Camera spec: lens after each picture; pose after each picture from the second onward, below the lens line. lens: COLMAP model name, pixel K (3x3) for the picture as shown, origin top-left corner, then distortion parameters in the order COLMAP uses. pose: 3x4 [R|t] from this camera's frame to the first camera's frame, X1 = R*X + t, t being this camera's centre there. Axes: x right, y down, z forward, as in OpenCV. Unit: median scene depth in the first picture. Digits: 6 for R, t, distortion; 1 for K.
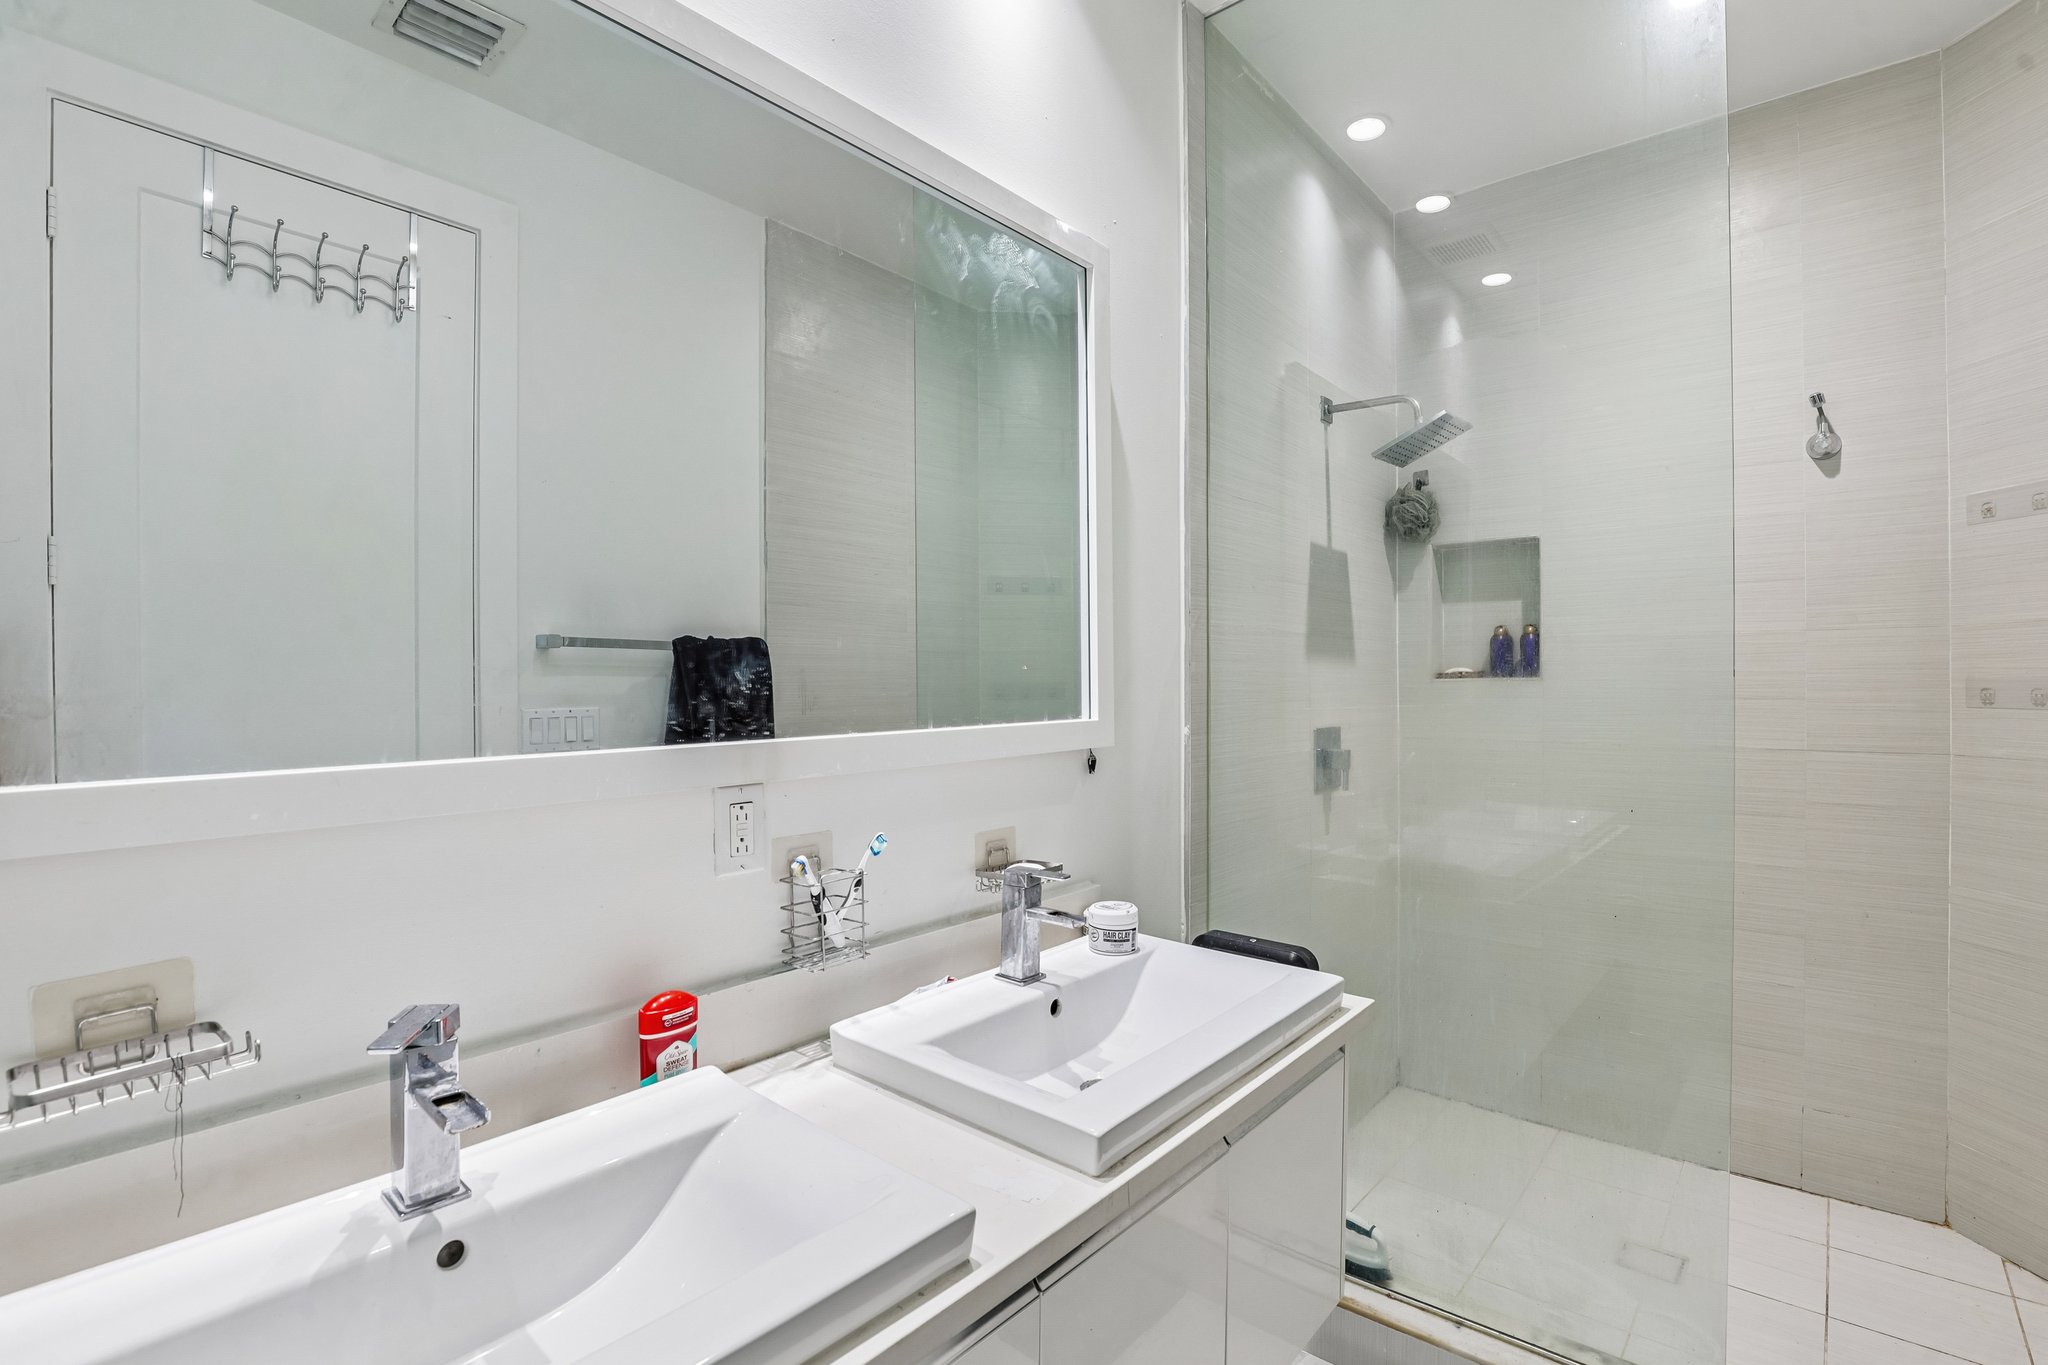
lens RADIAL K [[968.3, 0, 1040.1], [0, 968.3, 682.7], [0, 0, 1]] dist [-0.024930, -0.000088]
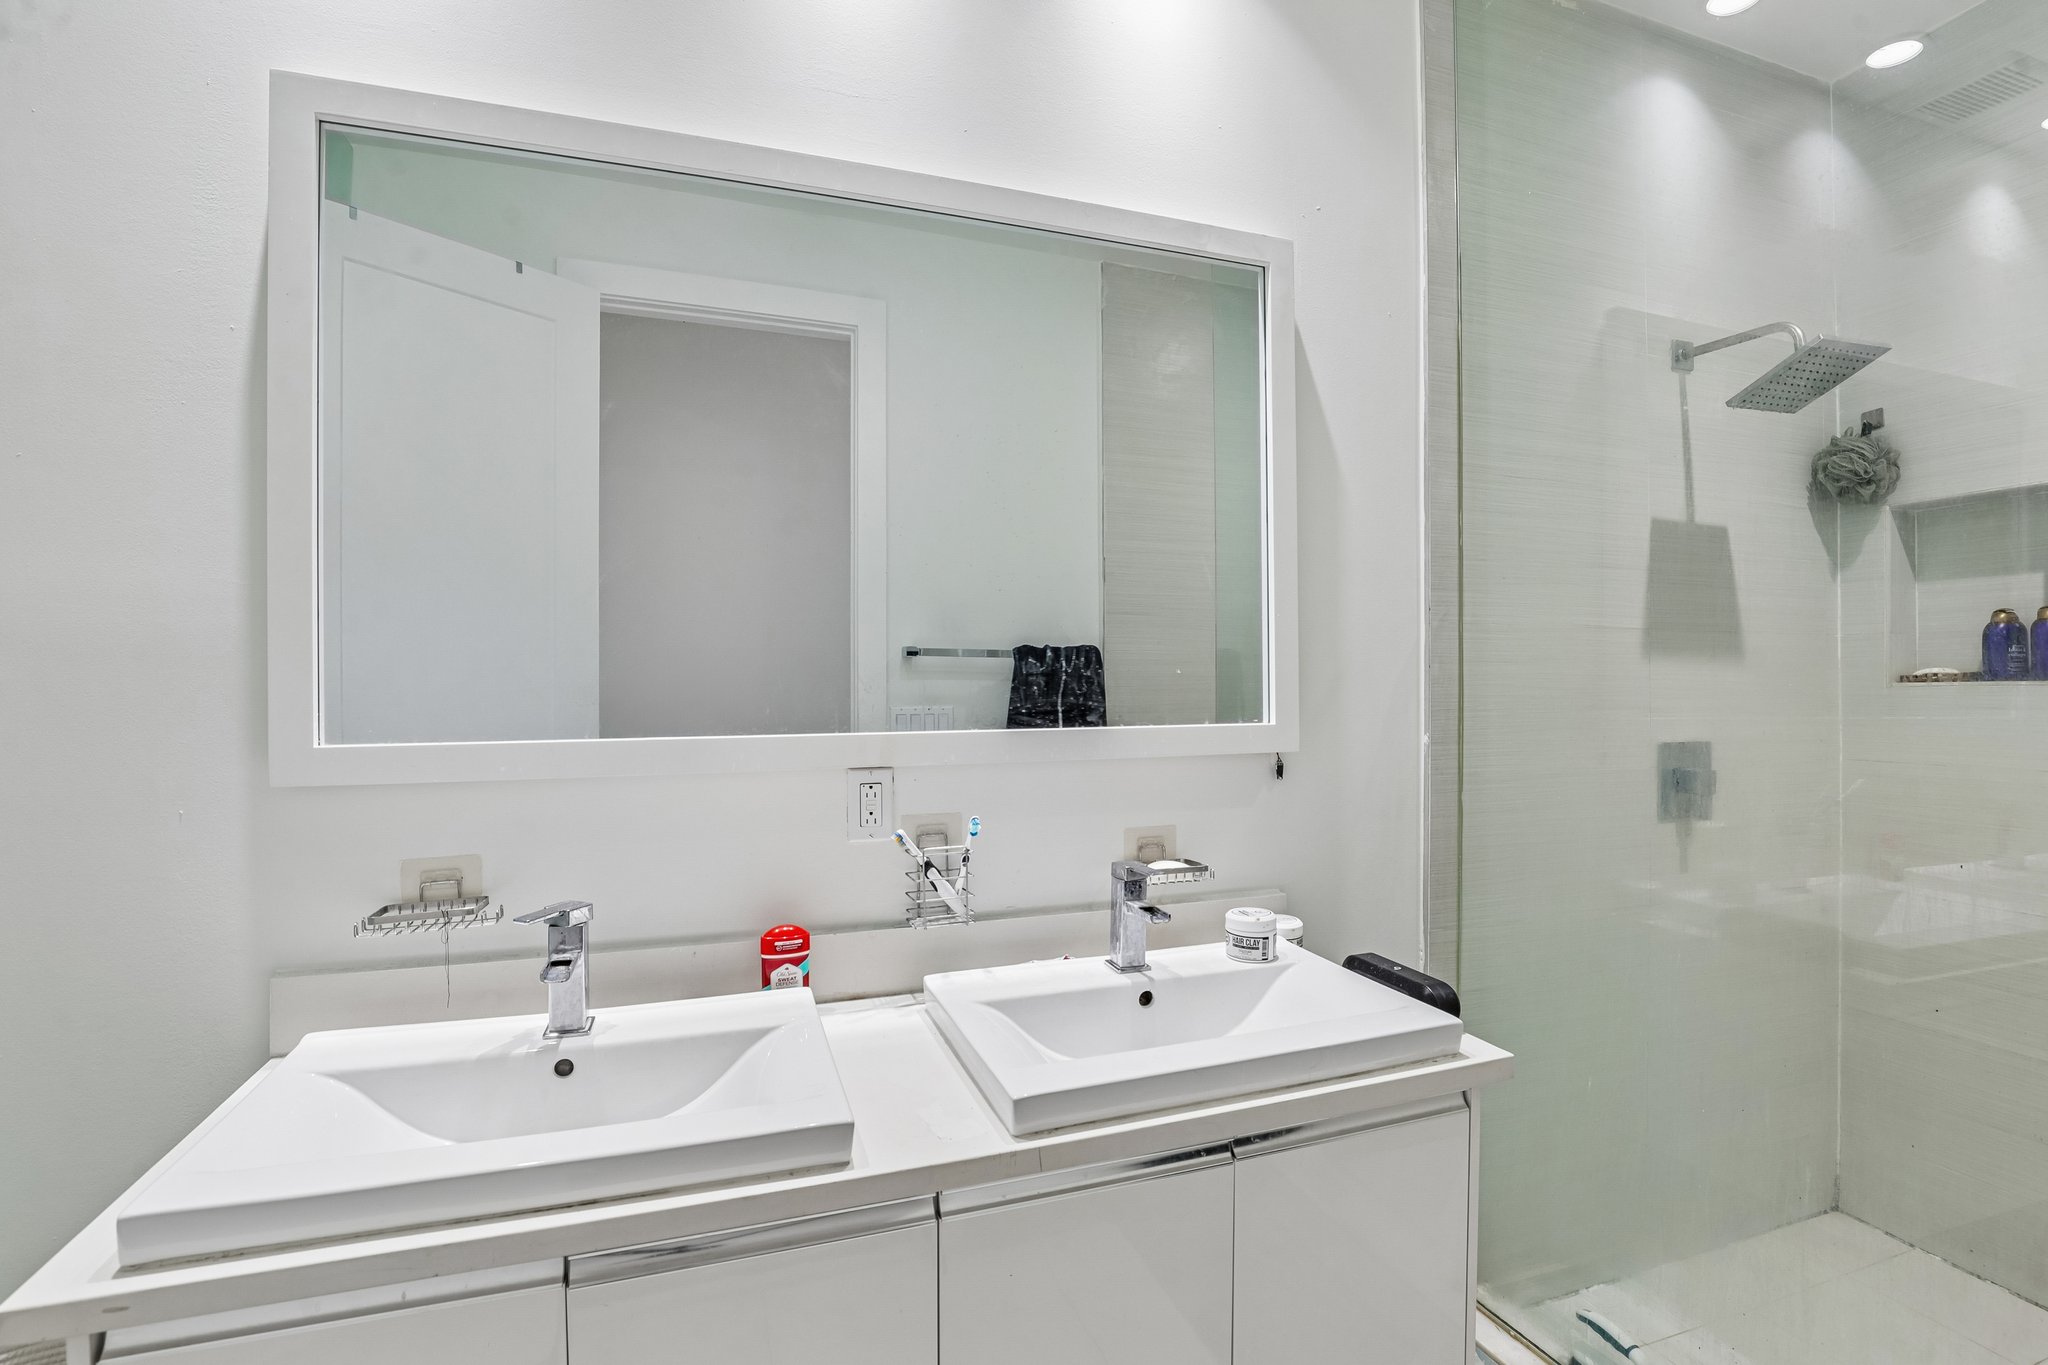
lens RADIAL K [[968.3, 0, 1040.1], [0, 968.3, 682.7], [0, 0, 1]] dist [-0.024930, -0.000088]
pose [[0.862040, 0.000363, -0.506840, 0.351846], [-0.002774, 0.999988, -0.004001, 0.000934], [0.506833, 0.004854, 0.862031, 0.036345]]
